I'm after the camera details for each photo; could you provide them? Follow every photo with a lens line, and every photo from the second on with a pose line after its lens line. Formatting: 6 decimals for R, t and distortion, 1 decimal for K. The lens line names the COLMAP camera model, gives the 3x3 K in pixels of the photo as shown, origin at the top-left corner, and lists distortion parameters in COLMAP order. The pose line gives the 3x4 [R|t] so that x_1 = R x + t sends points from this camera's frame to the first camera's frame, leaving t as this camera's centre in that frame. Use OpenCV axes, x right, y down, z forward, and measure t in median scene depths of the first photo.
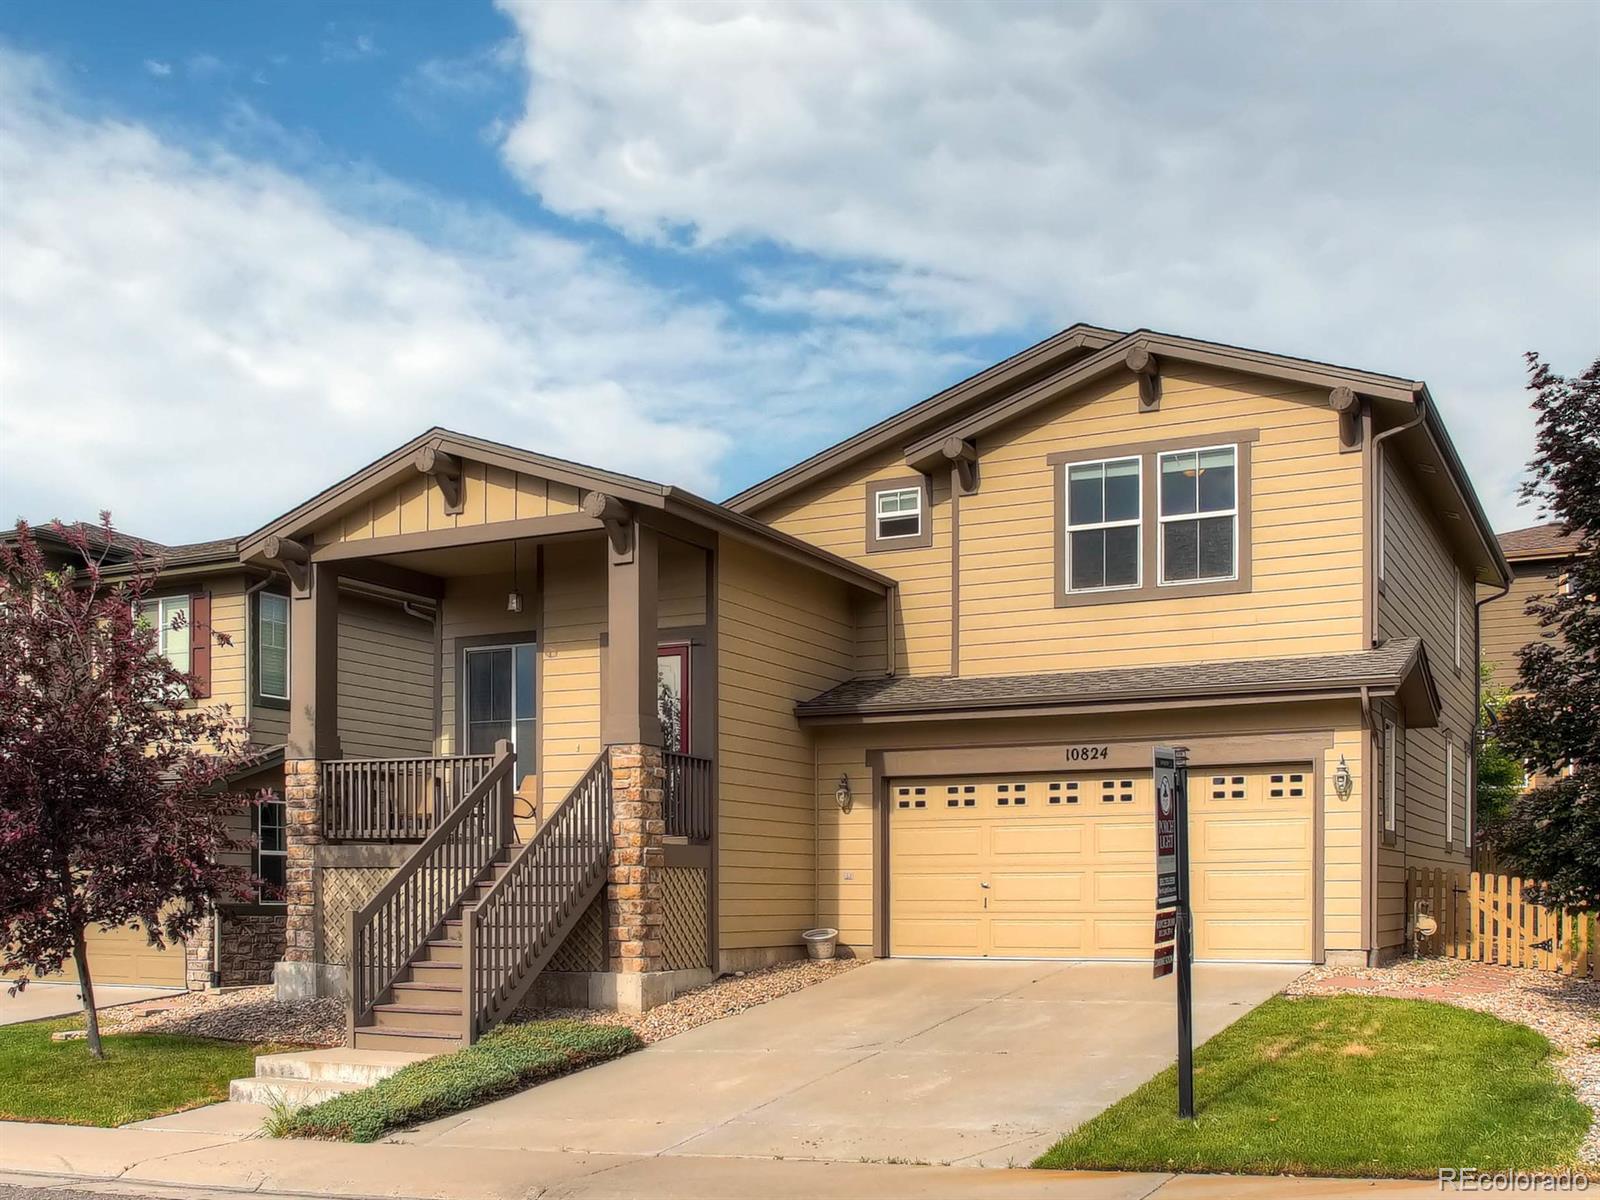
lens RADIAL K [[1731.3, 0, 800.2], [0, 1731.3, 600.7], [0, 0, 1]] dist [-0.021902, -0.029689]
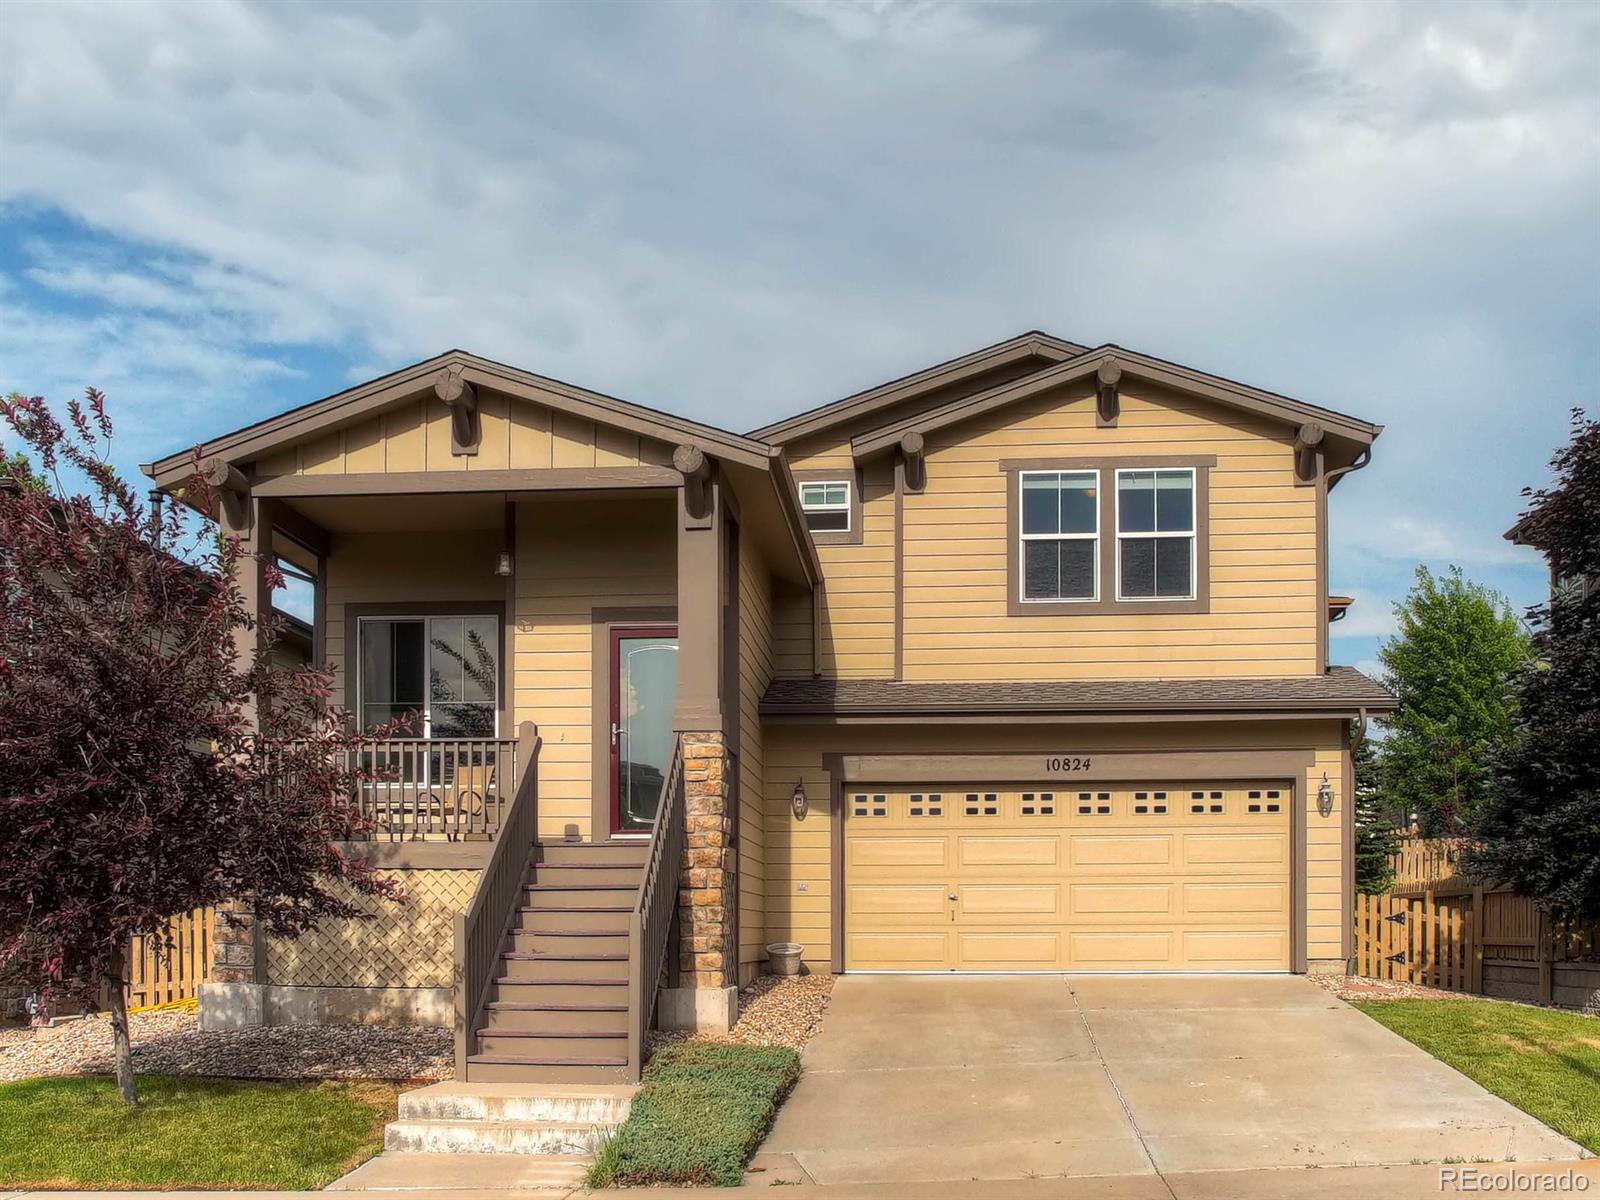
lens RADIAL K [[1760.2, 0, 800.3], [0, 1760.2, 635.4], [0, 0, 1]] dist [-0.017090, -0.060903]
pose [[0.920771, 0.065483, 0.384569, -0.352155], [-0.065722, 0.997759, -0.012539, 0.036151], [-0.384528, -0.013729, 0.923011, 0.127510]]
